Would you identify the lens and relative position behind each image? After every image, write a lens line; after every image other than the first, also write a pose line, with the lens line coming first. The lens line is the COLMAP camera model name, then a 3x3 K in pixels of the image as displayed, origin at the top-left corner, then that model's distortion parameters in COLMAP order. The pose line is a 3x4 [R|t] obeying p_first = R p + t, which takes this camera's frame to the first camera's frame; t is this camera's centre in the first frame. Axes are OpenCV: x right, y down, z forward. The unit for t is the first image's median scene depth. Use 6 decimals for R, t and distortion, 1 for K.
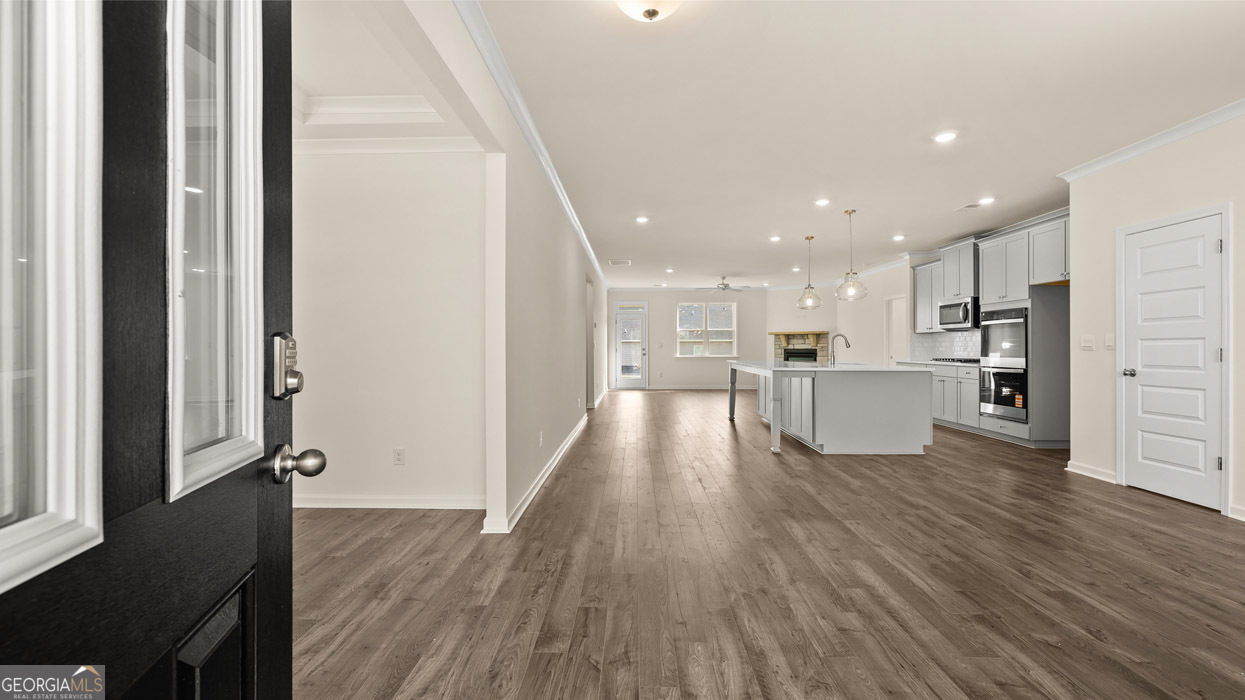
lens RADIAL K [[525.0, 0, 618.4], [0, 525.0, 347.1], [0, 0, 1]] dist [-0.000445, 0.000026]
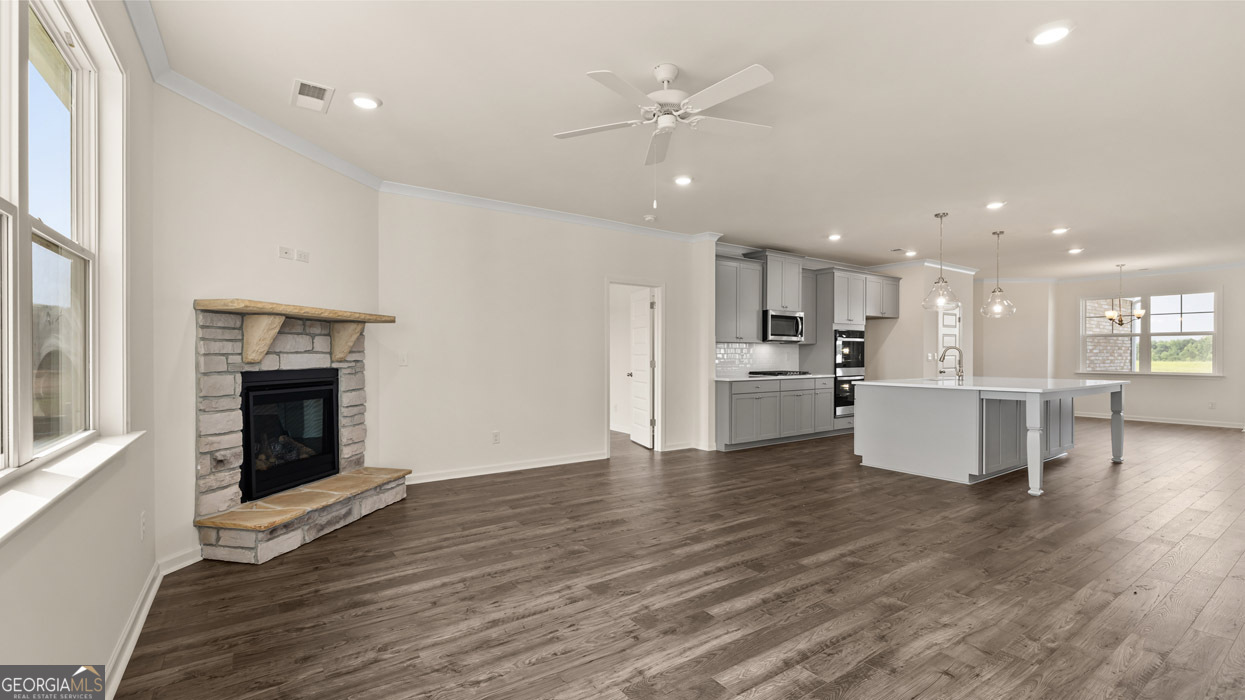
lens RADIAL K [[525.0, 0, 618.4], [0, 525.0, 347.1], [0, 0, 1]] dist [-0.000445, 0.000026]
pose [[-0.594742, 0.008972, 0.803866, 0.035921], [-0.002390, 0.999914, -0.012929, -0.010398], [-0.803913, -0.009611, -0.594669, 1.853032]]
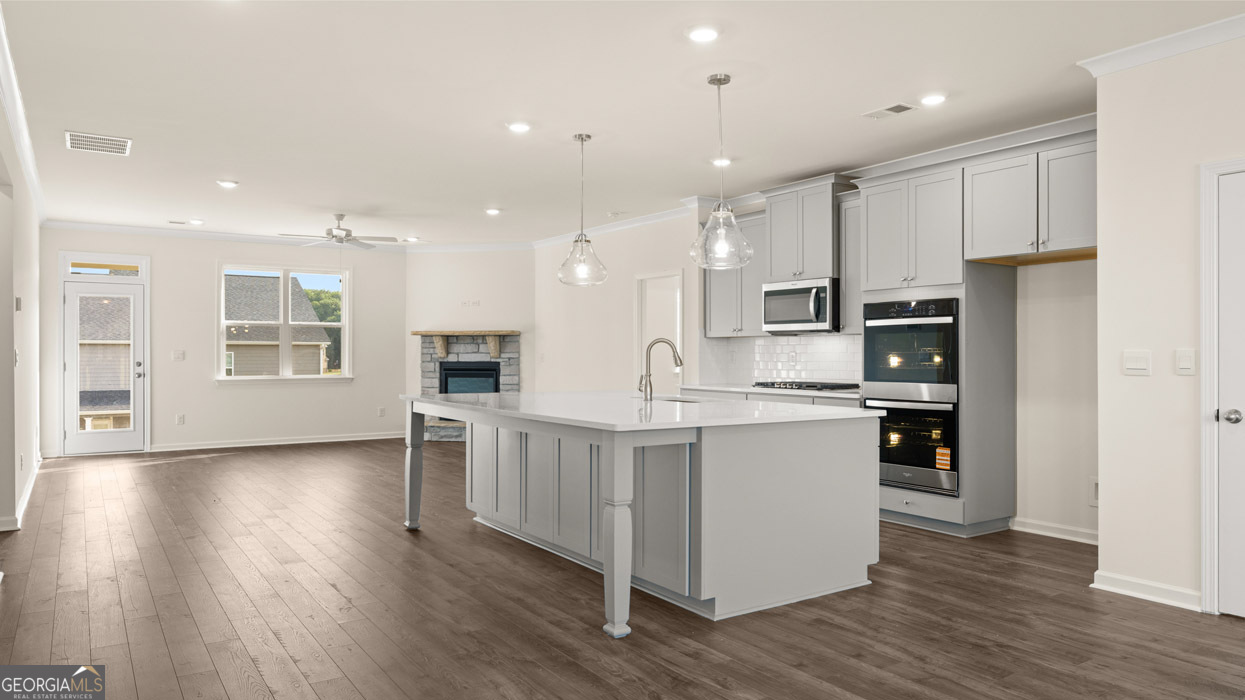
lens RADIAL K [[823.7, 0, 622.5], [0, 823.7, 350.0], [0, 0, 1]] dist [-0.003210, -0.001497]
pose [[0.813387, 0.005112, 0.581700, -0.045113], [-0.002691, 0.999984, -0.005025, -0.009503], [-0.581716, 0.002522, 0.813388, 0.370635]]
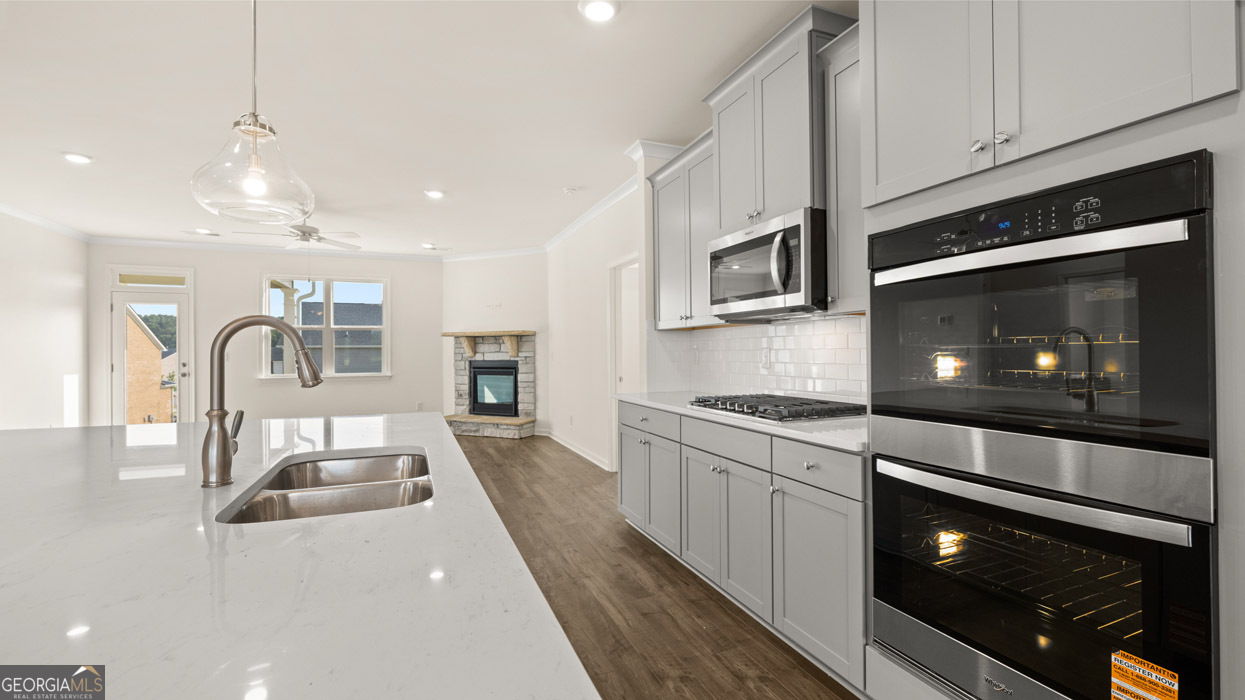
lens RADIAL K [[525.0, 0, 618.4], [0, 525.0, 347.1], [0, 0, 1]] dist [-0.000445, 0.000026]
pose [[0.913936, -0.001537, 0.405855, 0.423905], [0.005583, 0.999946, -0.008784, -0.010665], [-0.405820, 0.010294, 0.913895, 0.725610]]
